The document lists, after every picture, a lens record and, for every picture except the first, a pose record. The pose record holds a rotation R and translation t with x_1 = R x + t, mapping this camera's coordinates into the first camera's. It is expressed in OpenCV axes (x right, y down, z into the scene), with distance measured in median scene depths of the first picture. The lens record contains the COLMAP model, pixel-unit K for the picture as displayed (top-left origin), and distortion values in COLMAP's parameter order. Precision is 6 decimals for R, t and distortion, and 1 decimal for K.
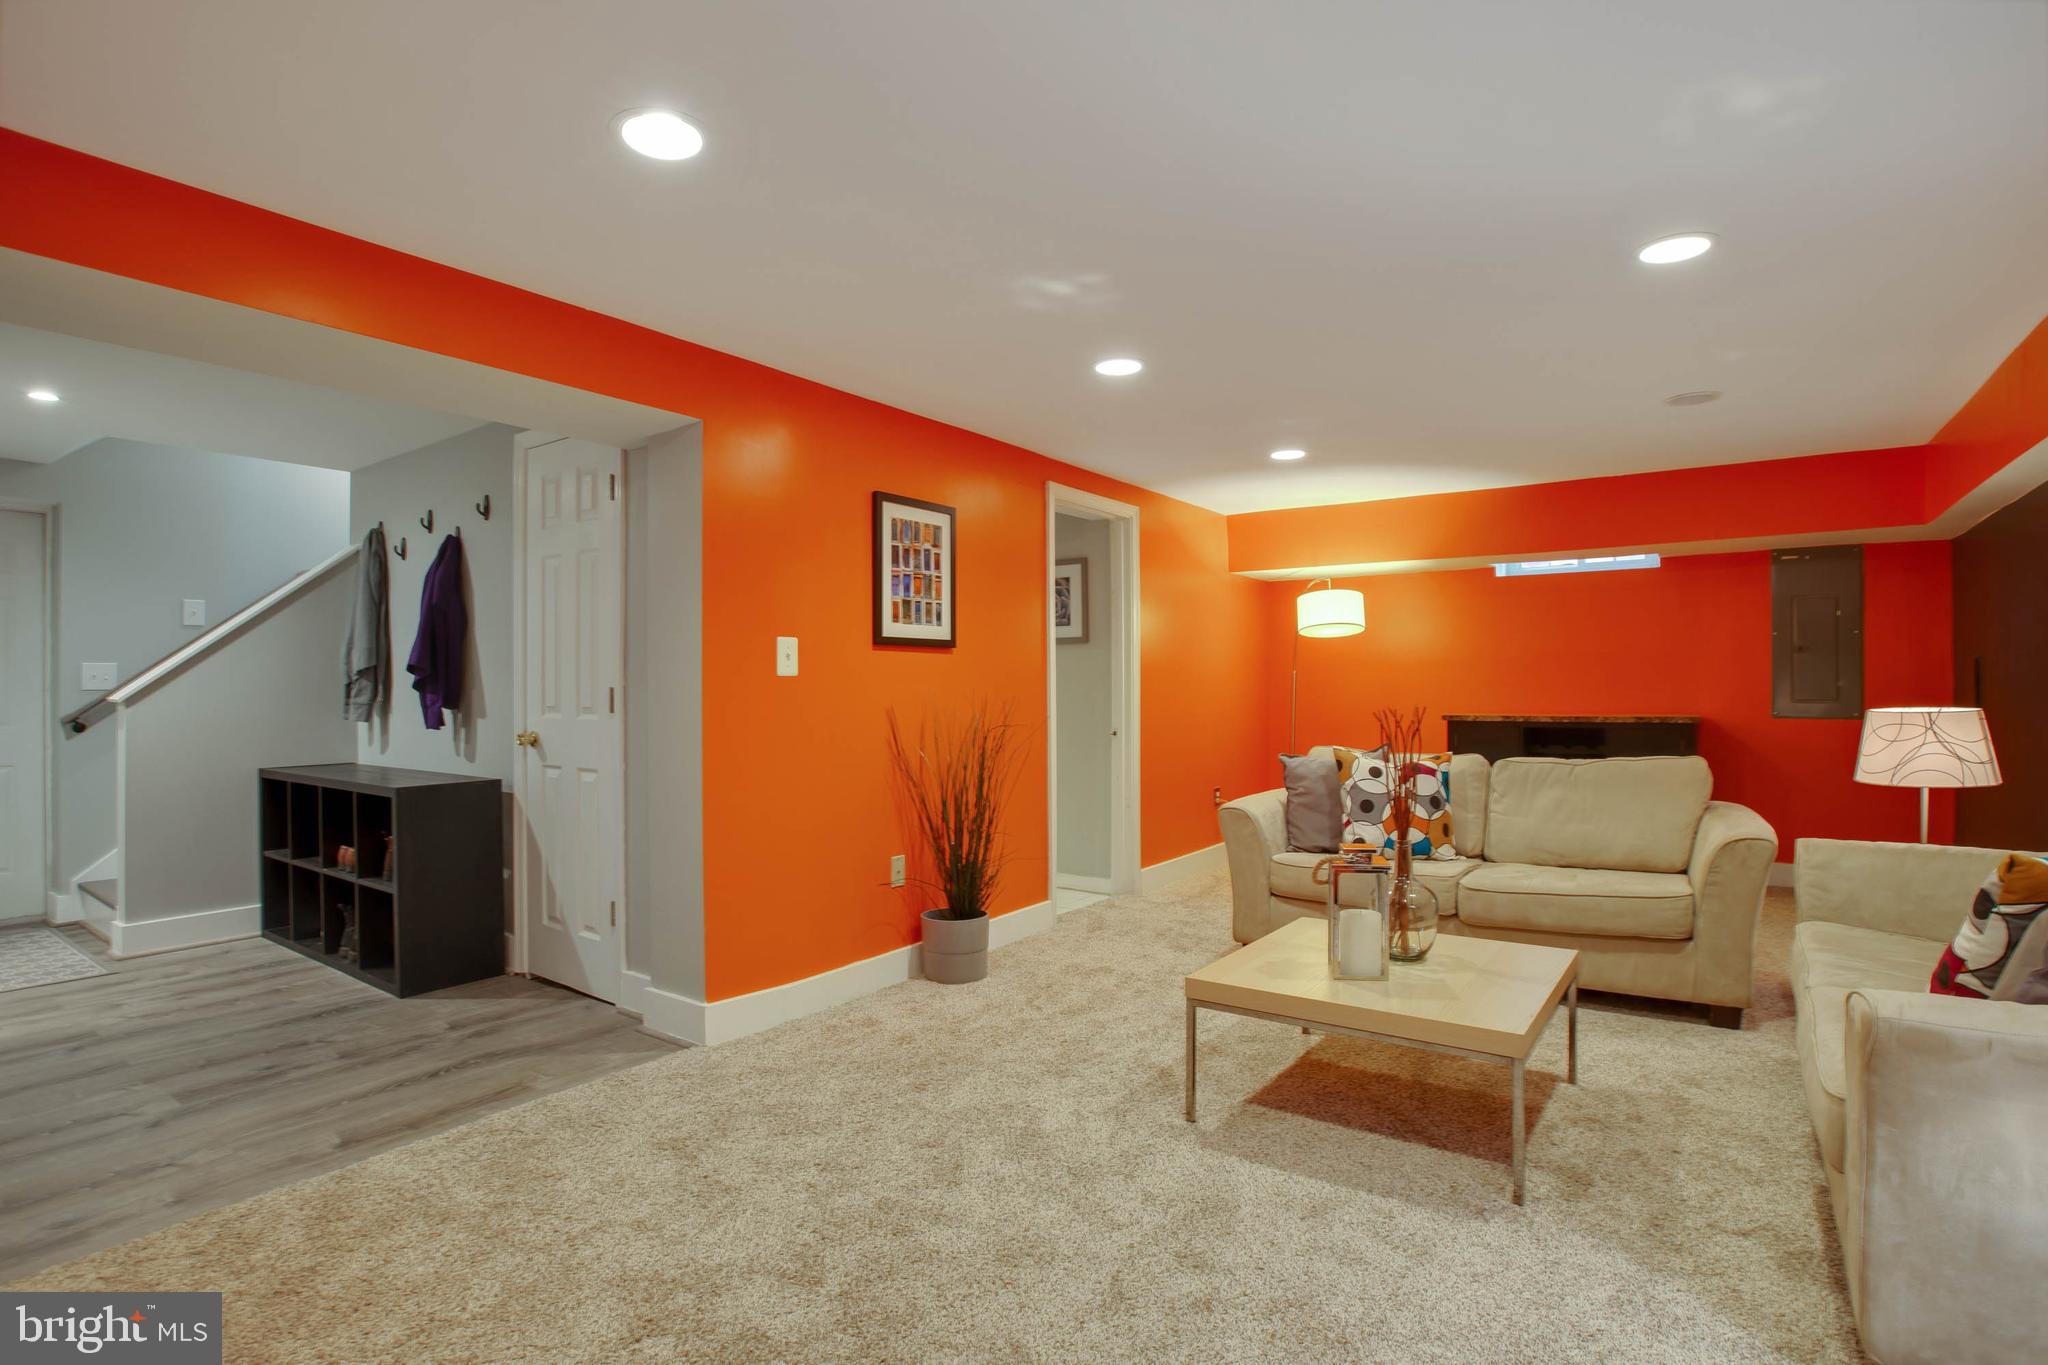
lens RADIAL K [[998.5, 0, 1024.0], [0, 998.5, 682.5], [0, 0, 1]] dist [-0.052787, 0.007150]
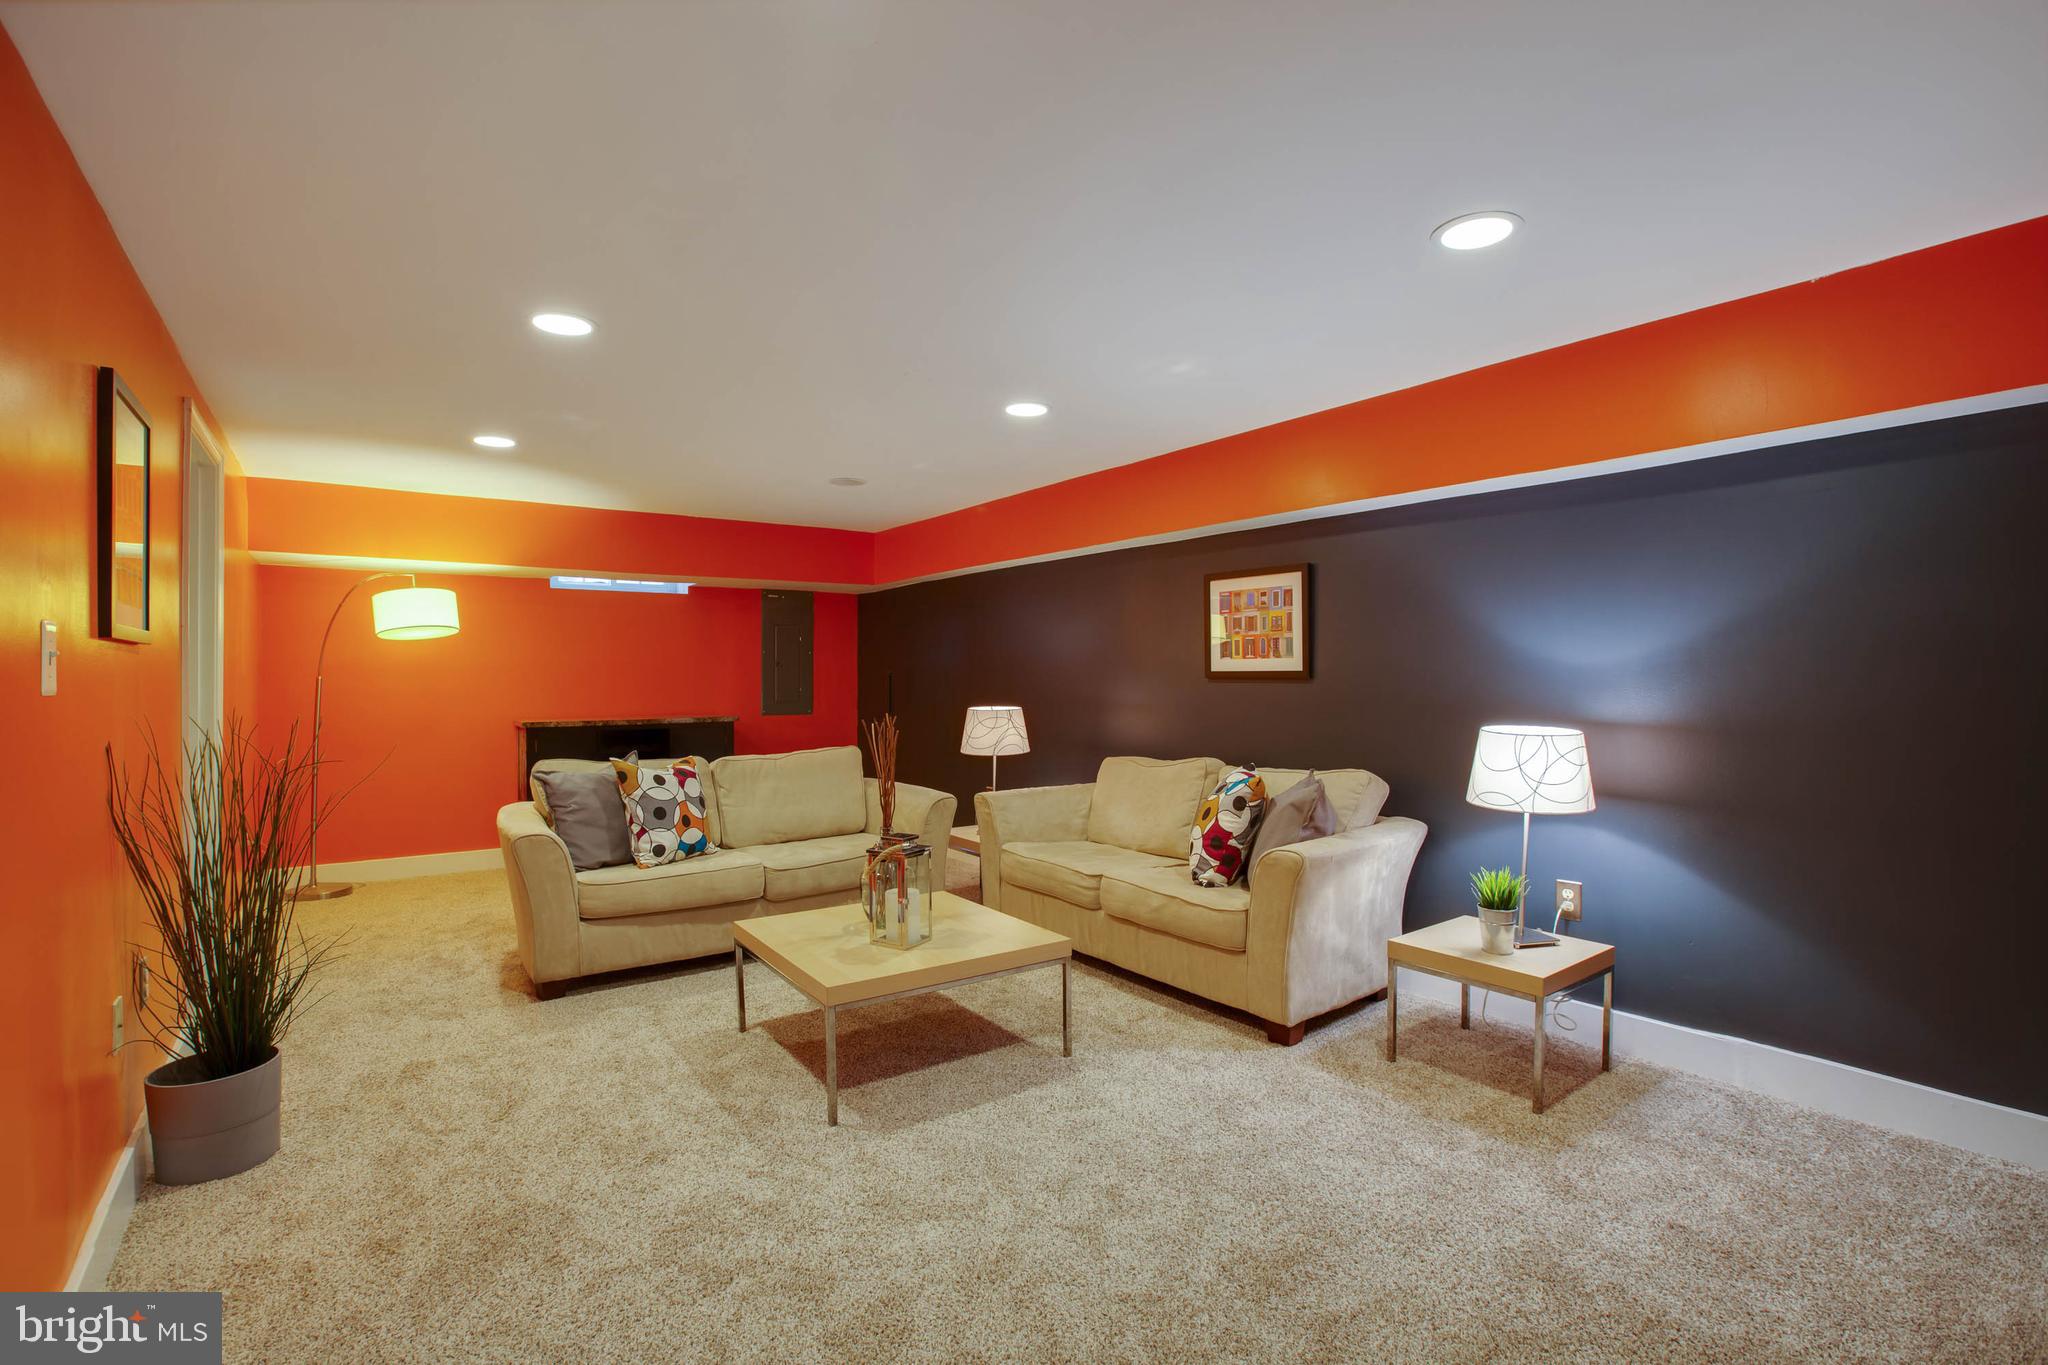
lens RADIAL K [[948.8, 0, 1006.6], [0, 948.8, 673.9], [0, 0, 1]] dist [-0.053095, 0.025546]
pose [[0.336003, 0.009927, 0.941809, -0.421151], [-0.001610, 0.999949, -0.009966, -0.010449], [-0.941860, 0.001832, 0.336001, 0.302130]]
